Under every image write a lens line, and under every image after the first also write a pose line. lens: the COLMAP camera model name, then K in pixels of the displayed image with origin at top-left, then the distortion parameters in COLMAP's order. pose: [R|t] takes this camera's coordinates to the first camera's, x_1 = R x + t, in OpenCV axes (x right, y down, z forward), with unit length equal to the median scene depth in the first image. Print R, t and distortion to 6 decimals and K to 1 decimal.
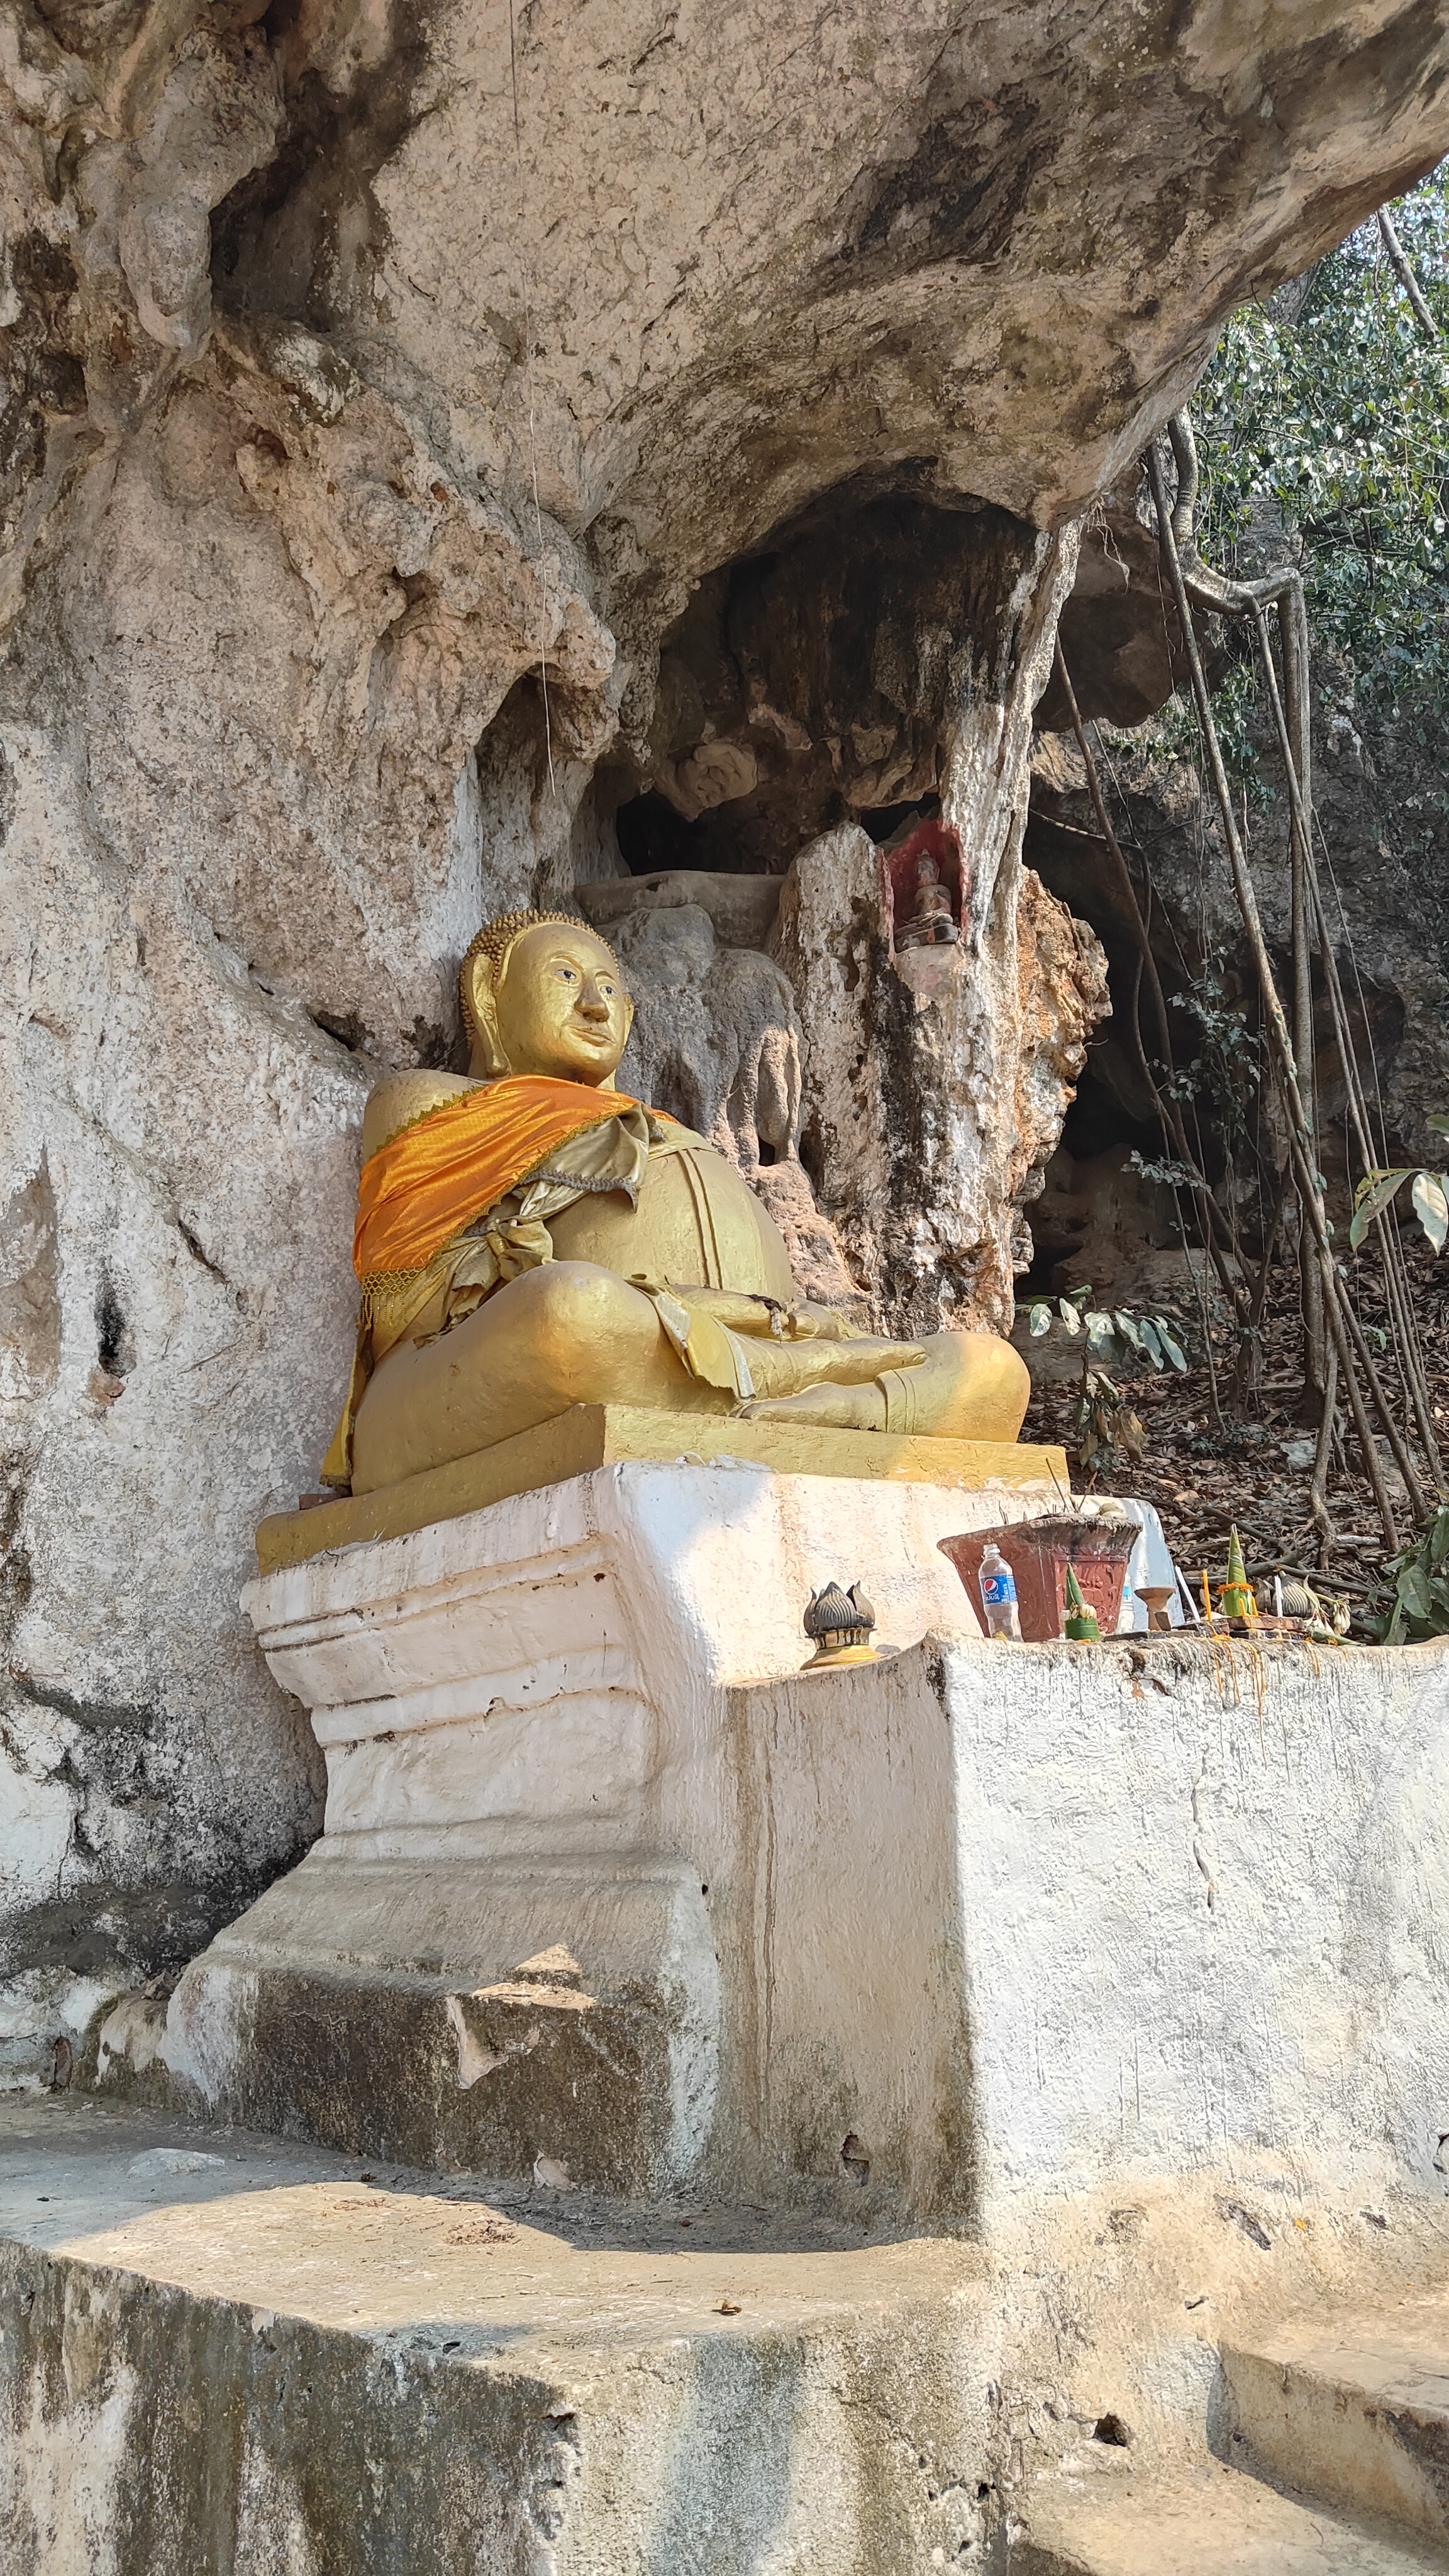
lens RADIAL K [[1815.2, 0, 719.5], [0, 1815.2, 1294.1], [0, 0, 1]] dist [0.006698, 0.002634]
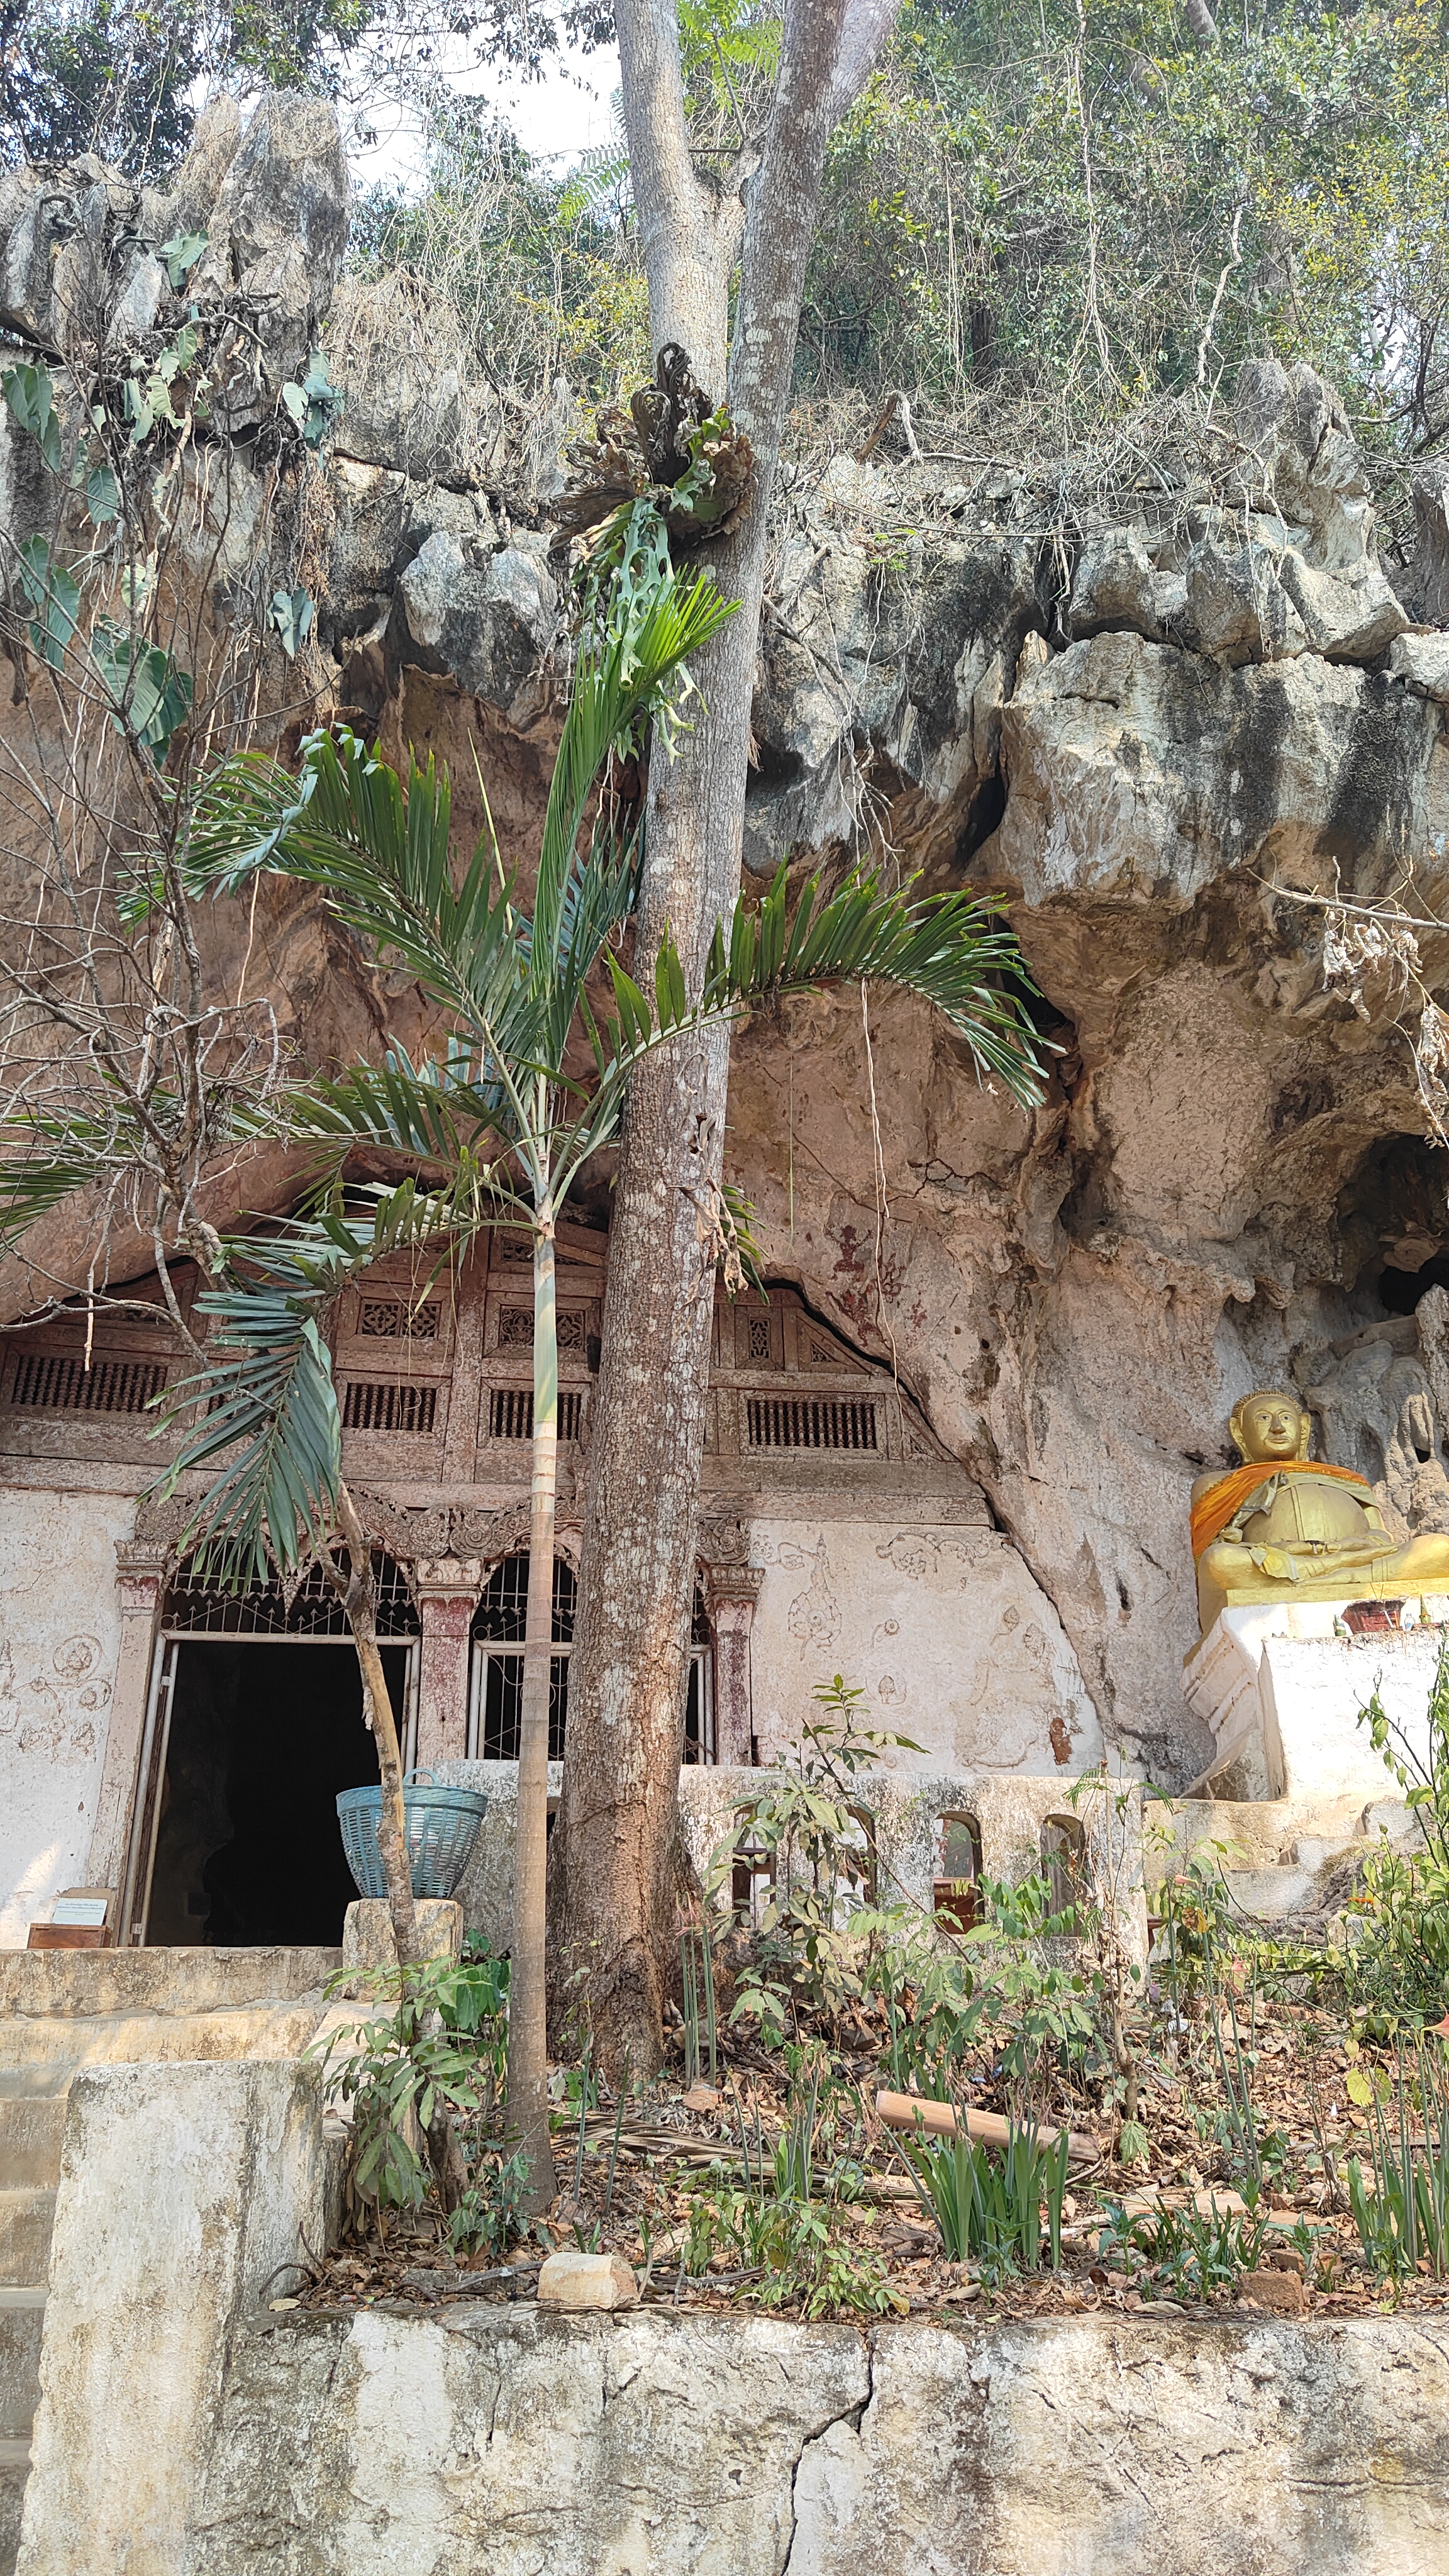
lens RADIAL K [[1815.2, 0, 726.0], [0, 1815.2, 1290.3], [0, 0, 1]] dist [0.006698, 0.002634]
pose [[0.718788, -0.276858, -0.637725, 1.090493], [0.172125, 0.959597, -0.222589, 0.085711], [0.673585, 0.050226, 0.737401, -1.416650]]
